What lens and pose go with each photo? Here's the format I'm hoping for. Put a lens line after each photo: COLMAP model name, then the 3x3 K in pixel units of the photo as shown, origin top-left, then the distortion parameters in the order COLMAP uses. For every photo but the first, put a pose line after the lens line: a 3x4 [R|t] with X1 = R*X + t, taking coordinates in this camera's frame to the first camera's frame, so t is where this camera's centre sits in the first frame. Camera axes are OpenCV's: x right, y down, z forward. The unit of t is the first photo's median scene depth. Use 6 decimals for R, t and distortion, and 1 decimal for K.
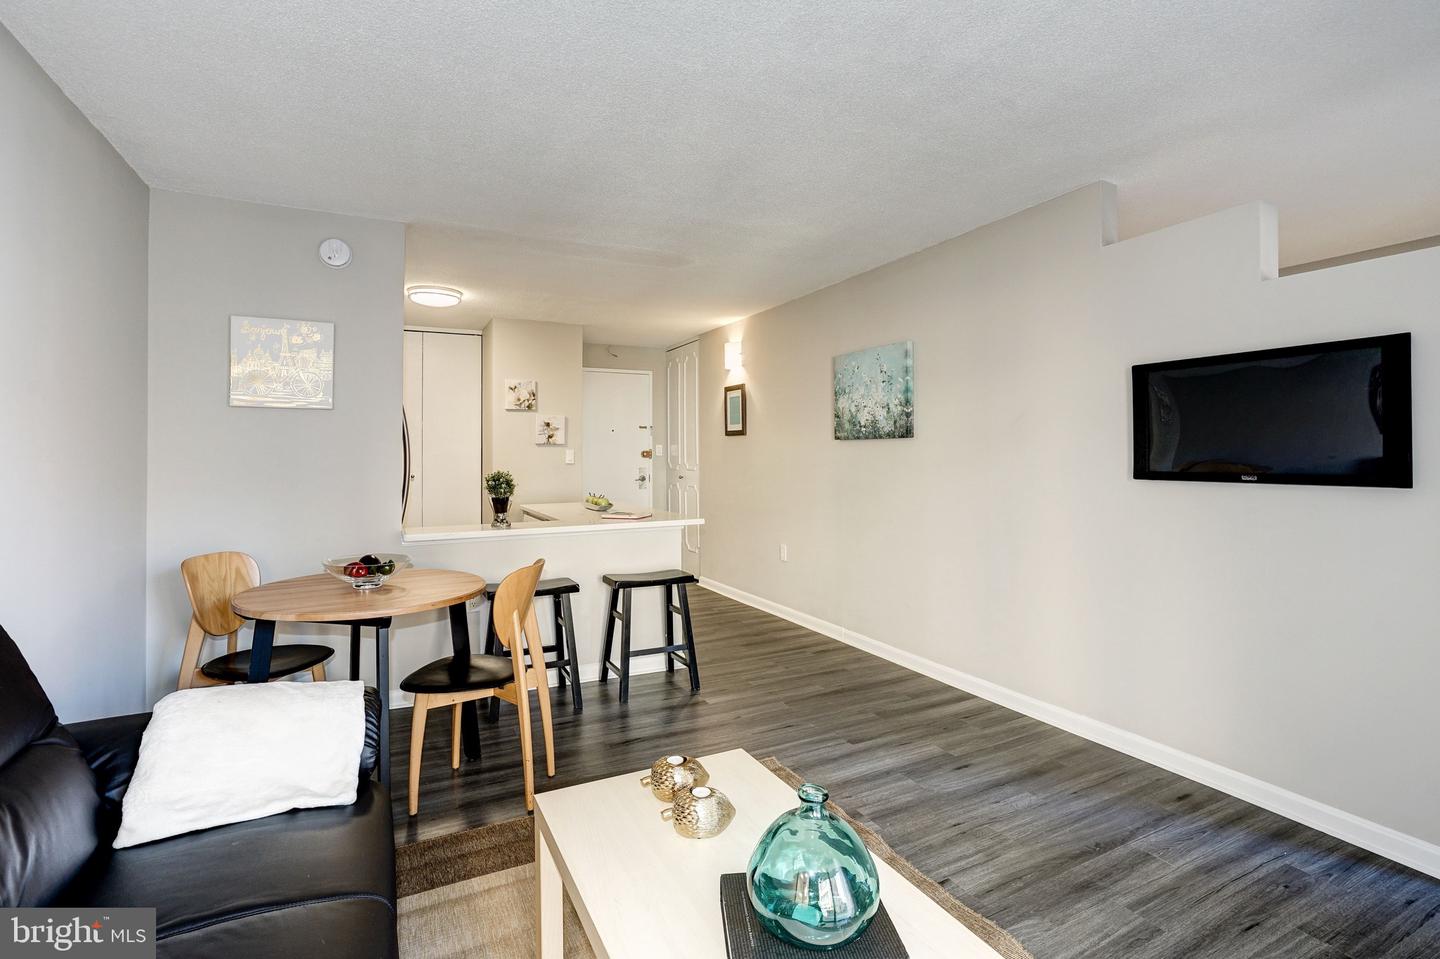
lens RADIAL K [[672.0, 0, 720.9], [0, 672.0, 451.0], [0, 0, 1]] dist [-0.043266, 0.023727]
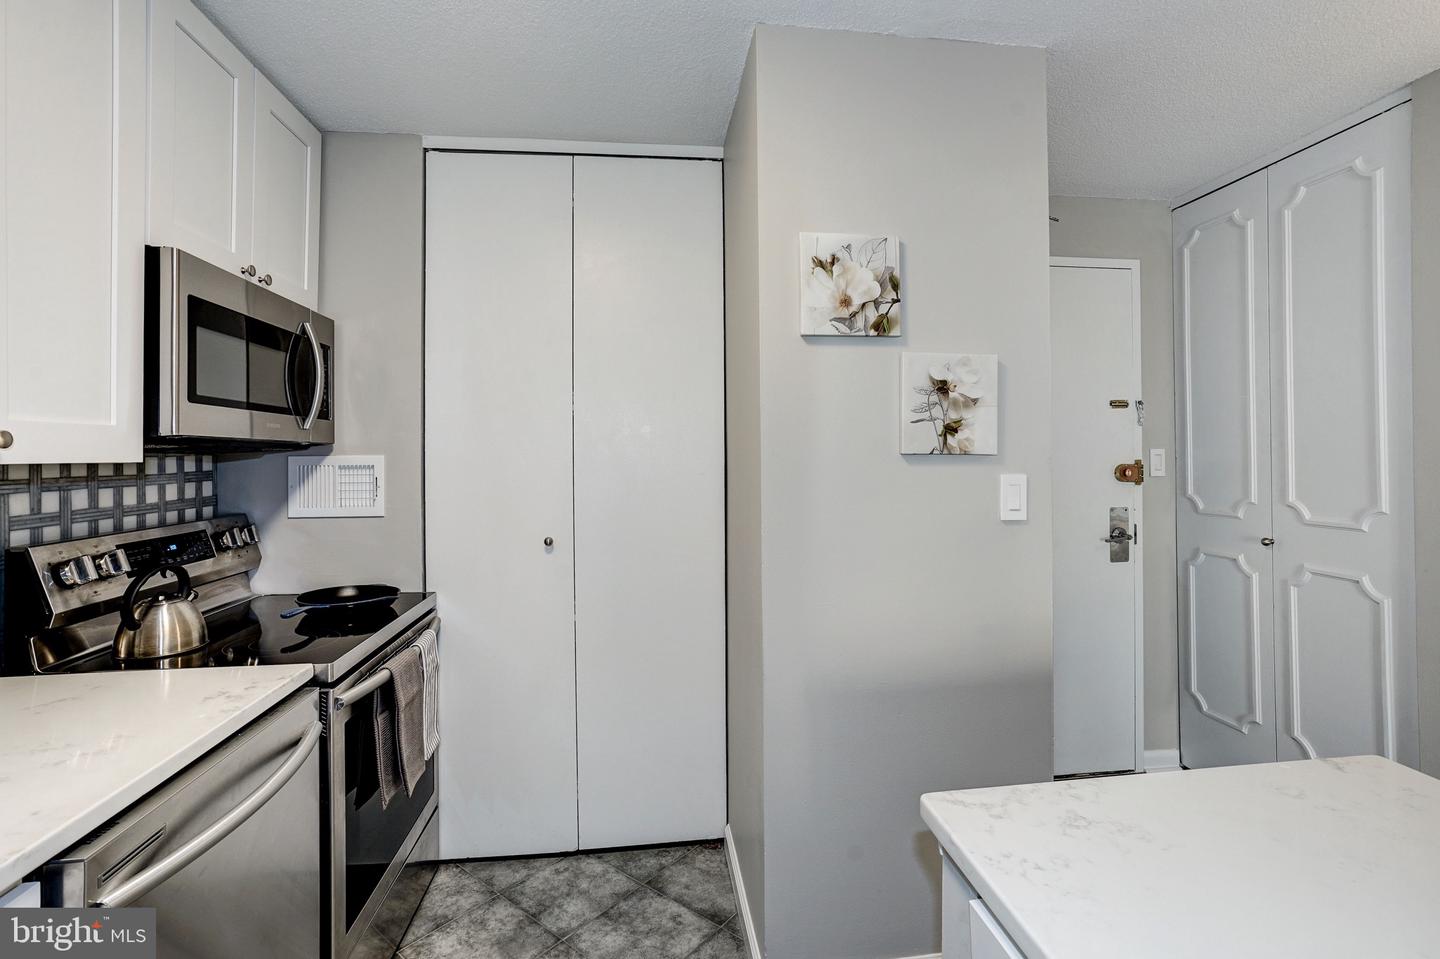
lens RADIAL K [[672.0, 0, 720.9], [0, 672.0, 451.0], [0, 0, 1]] dist [-0.043266, 0.023727]
pose [[0.938015, -0.005439, -0.346551, -0.337058], [0.007207, 0.999967, 0.003813, -0.018562], [0.346518, -0.006074, 0.938024, 0.946937]]
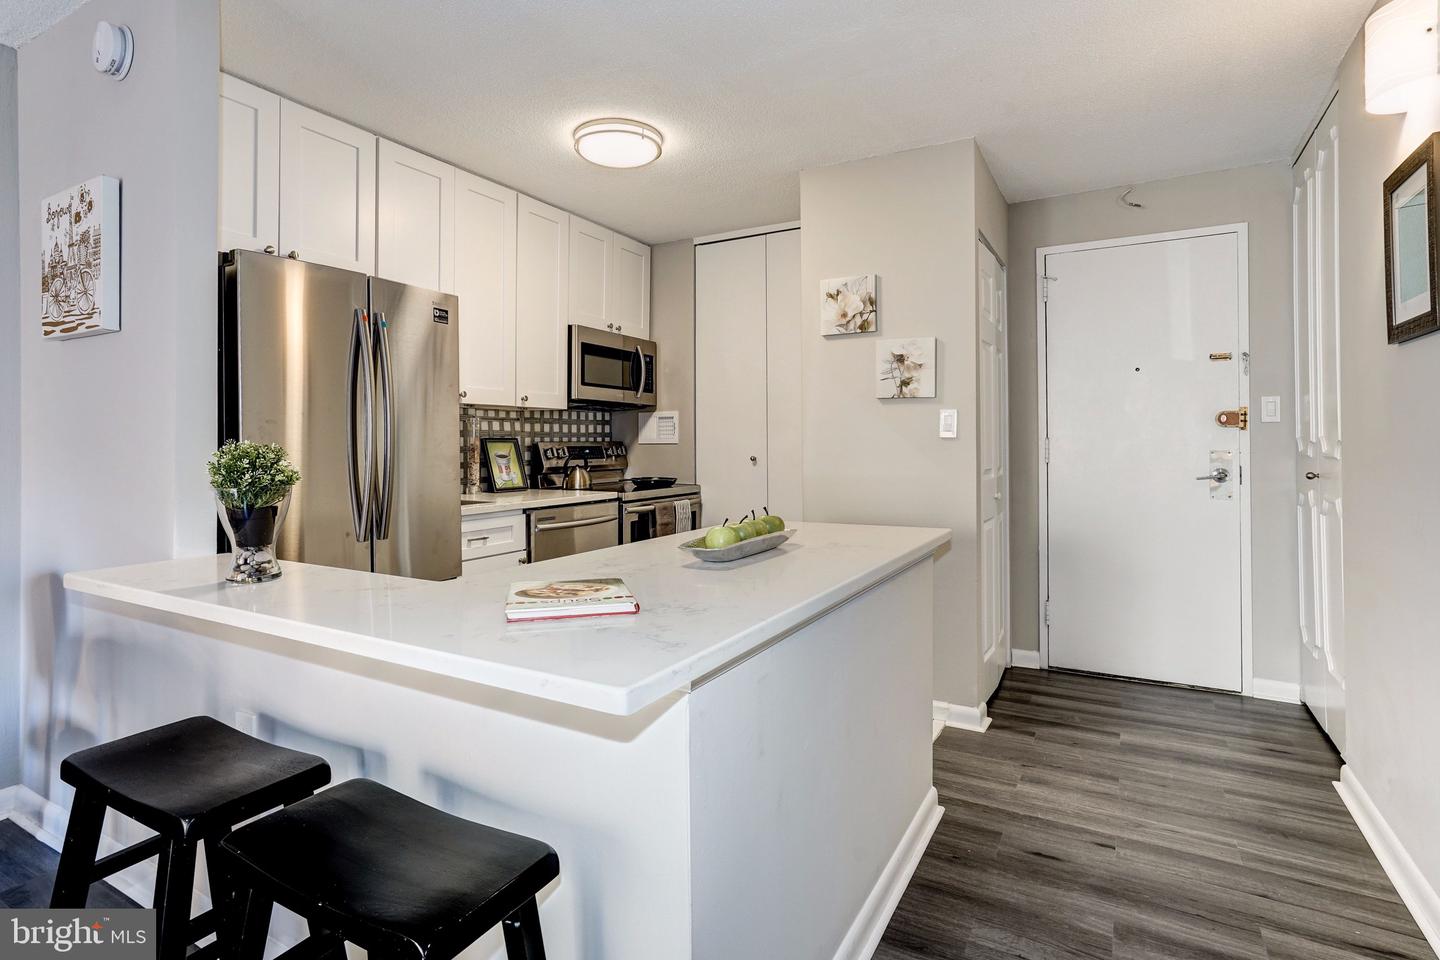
lens RADIAL K [[727.9, 0, 722.6], [0, 727.9, 434.7], [0, 0, 1]] dist [-0.067183, 0.054581]
pose [[0.548157, -0.009079, -0.836326, 0.155645], [0.009117, 0.999947, -0.004880, 0.024321], [0.836326, -0.004950, 0.548210, 0.814441]]
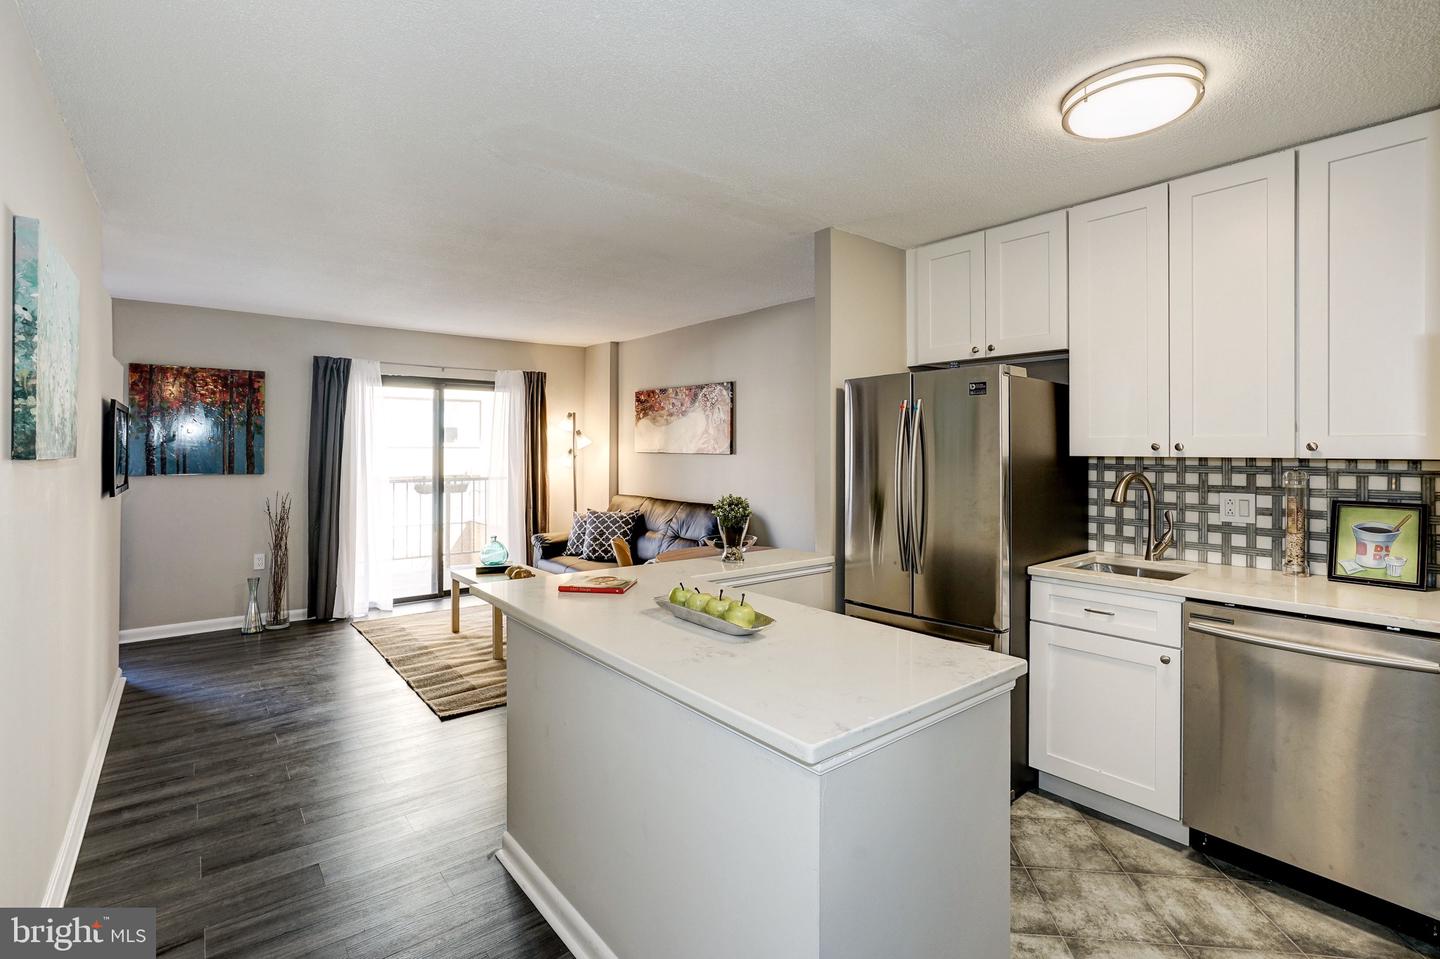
lens RADIAL K [[672.0, 0, 720.9], [0, 672.0, 451.0], [0, 0, 1]] dist [-0.043266, 0.023727]
pose [[-0.978433, 0.003856, -0.206528, -0.112095], [0.004010, 0.999992, -0.000328, -0.022114], [0.206525, -0.001150, -0.978441, 1.492041]]
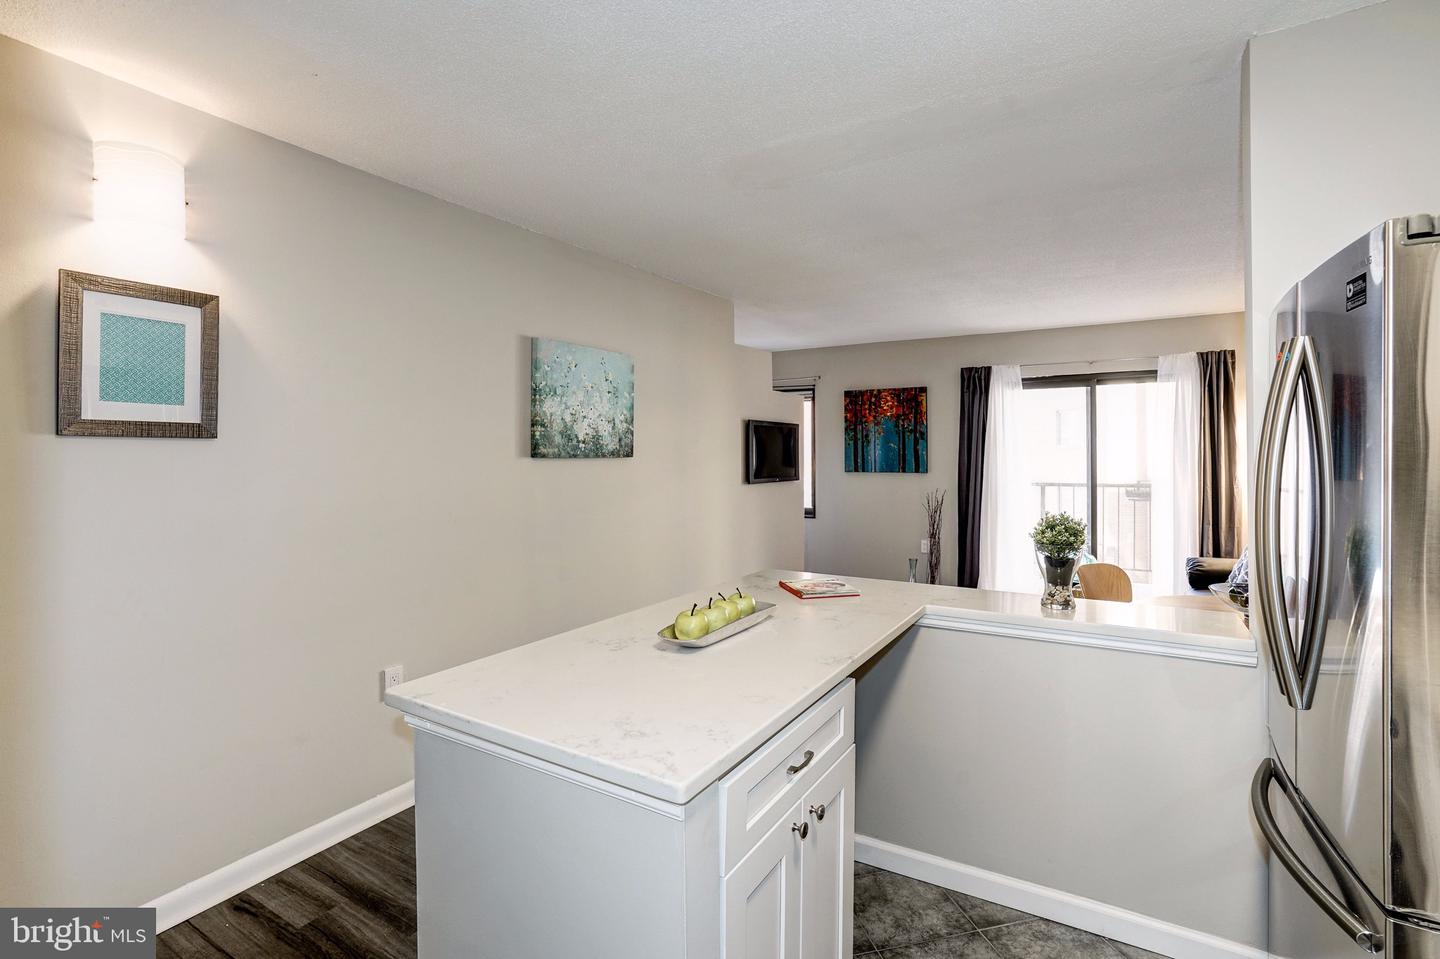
lens RADIAL K [[672.0, 0, 720.9], [0, 672.0, 451.0], [0, 0, 1]] dist [-0.043266, 0.023727]
pose [[-0.523730, 0.010832, 0.851815, -0.550266], [0.002388, 0.999934, -0.011248, -0.016304], [-0.851881, -0.003857, -0.523721, 1.275607]]
